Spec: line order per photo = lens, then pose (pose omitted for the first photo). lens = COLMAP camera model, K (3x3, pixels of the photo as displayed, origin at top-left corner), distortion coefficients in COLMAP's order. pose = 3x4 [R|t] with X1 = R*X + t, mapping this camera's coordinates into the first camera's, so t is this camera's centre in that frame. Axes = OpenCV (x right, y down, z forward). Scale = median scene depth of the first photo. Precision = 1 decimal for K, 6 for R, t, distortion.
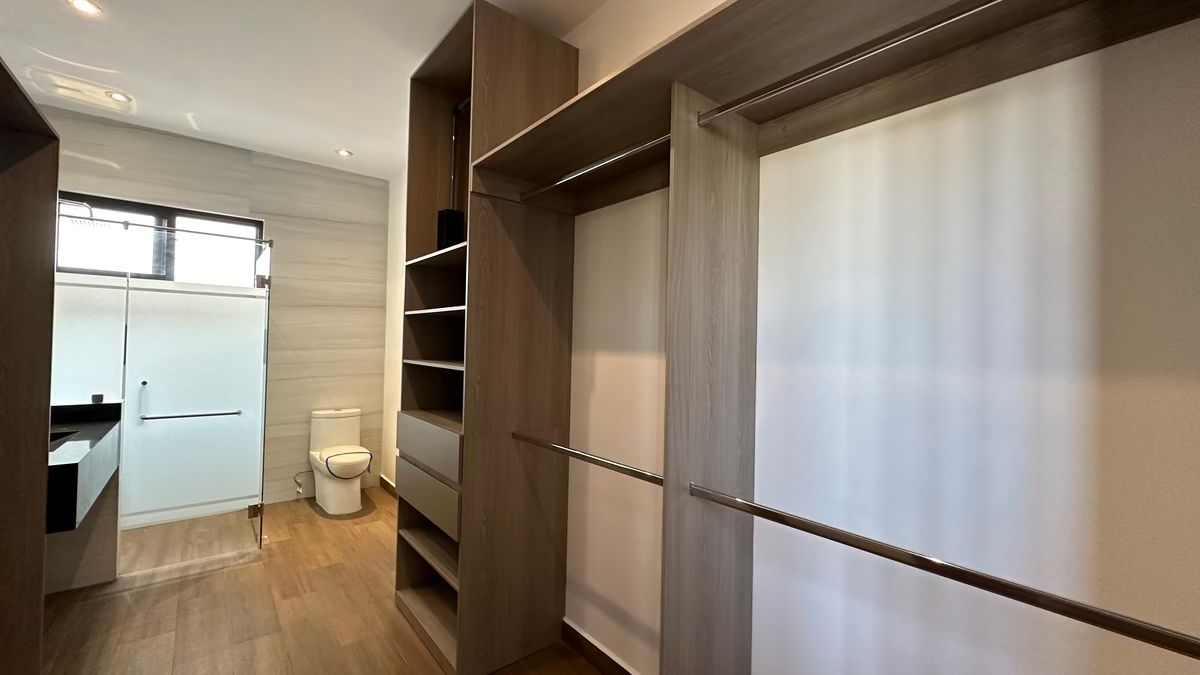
lens RADIAL K [[493.7, 0, 633.9], [0, 493.7, 336.4], [0, 0, 1]] dist [0.000267, 0.000090]
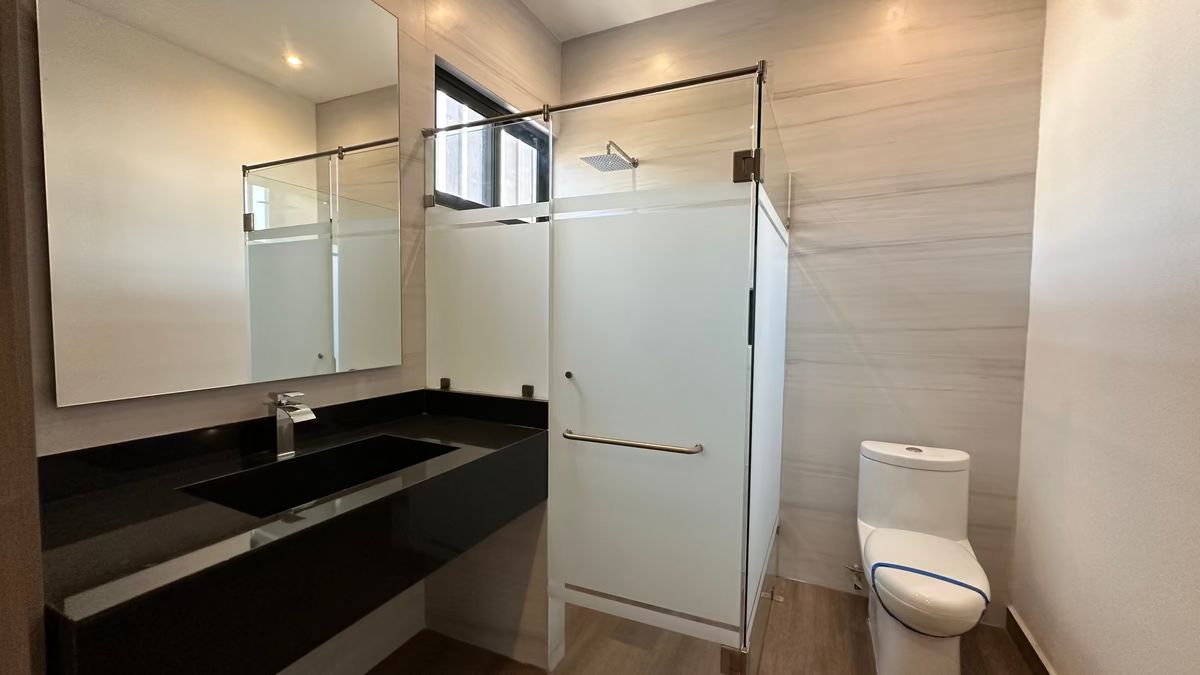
lens RADIAL K [[478.2, 0, 600.0], [0, 478.2, 337.5], [0, 0, 1]] dist [-0.010524, -0.000020]
pose [[0.393575, 0.033157, -0.918694, -0.569893], [0.009896, 0.999139, 0.040300, 0.036542], [0.919239, -0.024953, 0.392908, 1.025578]]
